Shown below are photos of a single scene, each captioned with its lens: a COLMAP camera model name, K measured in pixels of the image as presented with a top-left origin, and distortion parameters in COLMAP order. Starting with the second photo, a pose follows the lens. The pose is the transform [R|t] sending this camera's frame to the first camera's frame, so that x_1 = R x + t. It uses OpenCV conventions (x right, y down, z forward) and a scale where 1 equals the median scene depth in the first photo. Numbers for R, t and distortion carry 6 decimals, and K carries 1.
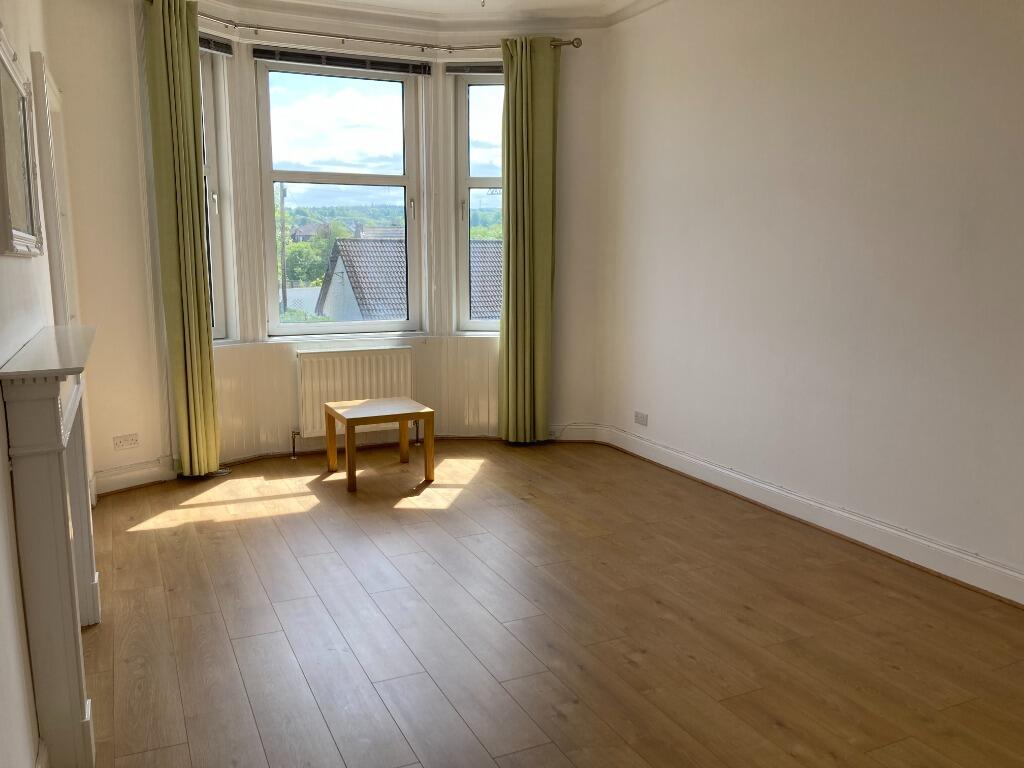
lens RADIAL K [[843.4, 0, 514.1], [0, 843.4, 384.3], [0, 0, 1]] dist [0.028123, -0.034094]
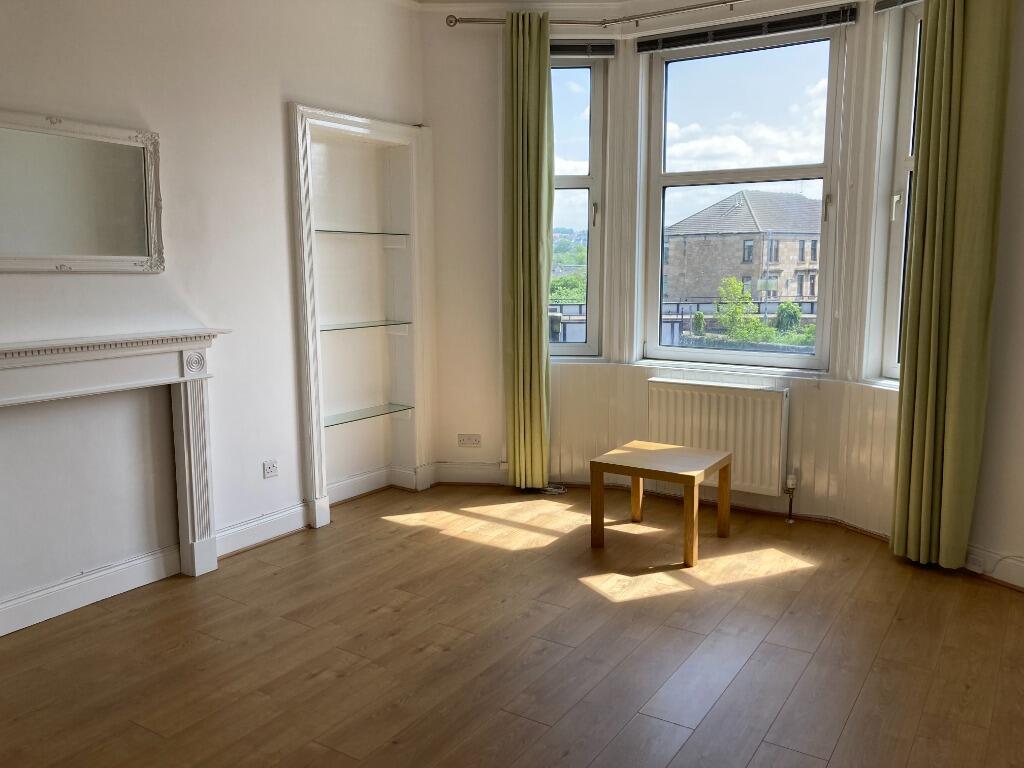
lens RADIAL K [[843.4, 0, 510.4], [0, 843.4, 380.8], [0, 0, 1]] dist [0.028123, -0.034094]
pose [[0.510287, 0.125635, -0.850778, 0.464736], [-0.130283, 0.989147, 0.067926, -0.085761], [0.850078, 0.076180, 0.521117, 0.462773]]
